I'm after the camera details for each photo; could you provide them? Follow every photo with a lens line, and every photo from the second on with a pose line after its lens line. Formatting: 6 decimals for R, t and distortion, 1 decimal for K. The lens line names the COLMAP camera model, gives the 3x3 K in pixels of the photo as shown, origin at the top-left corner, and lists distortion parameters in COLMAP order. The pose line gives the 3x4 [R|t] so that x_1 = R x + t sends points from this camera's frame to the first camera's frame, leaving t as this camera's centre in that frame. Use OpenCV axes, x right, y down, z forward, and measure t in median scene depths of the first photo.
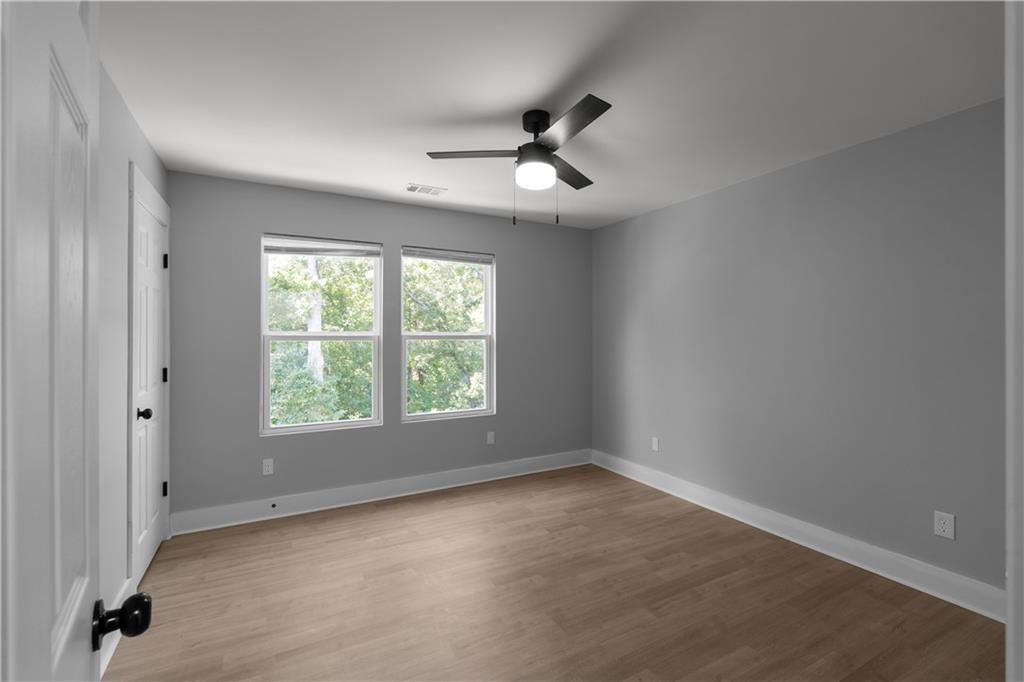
lens RADIAL K [[453.6, 0, 512.8], [0, 453.6, 336.6], [0, 0, 1]] dist [-0.002785, 0.000043]
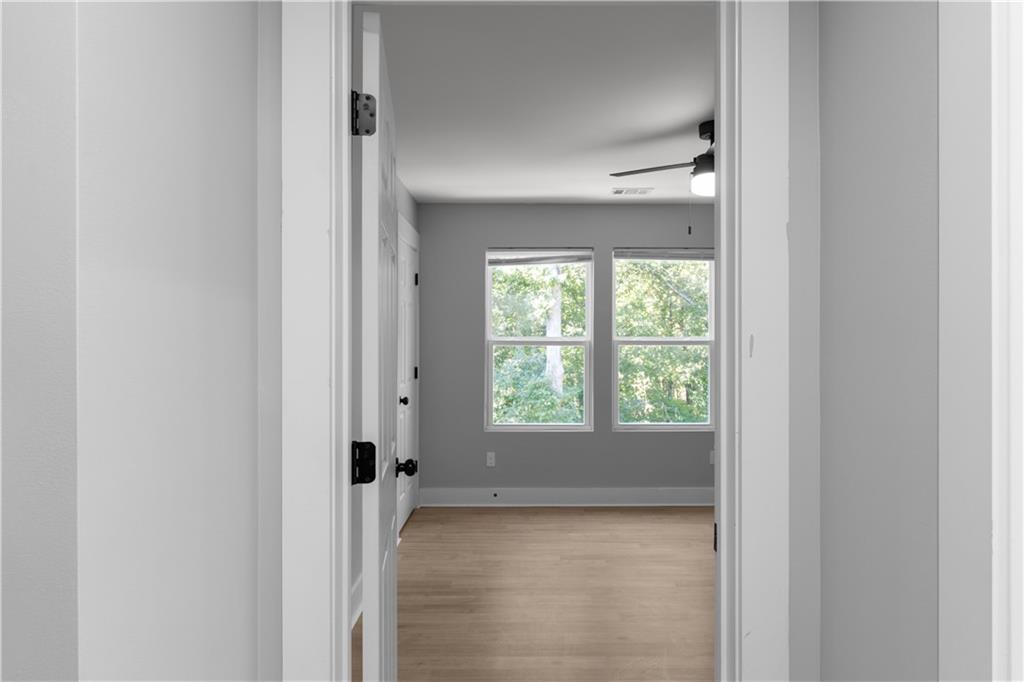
lens RADIAL K [[619.0, 0, 512.0], [0, 619.0, 341.0], [0, 0, 1]] dist [0.003123, 0.000224]
pose [[0.879503, 0.001800, -0.475889, 0.198913], [-0.001371, 0.999998, 0.001249, -0.002839], [0.475891, -0.000446, 0.879504, -0.270652]]
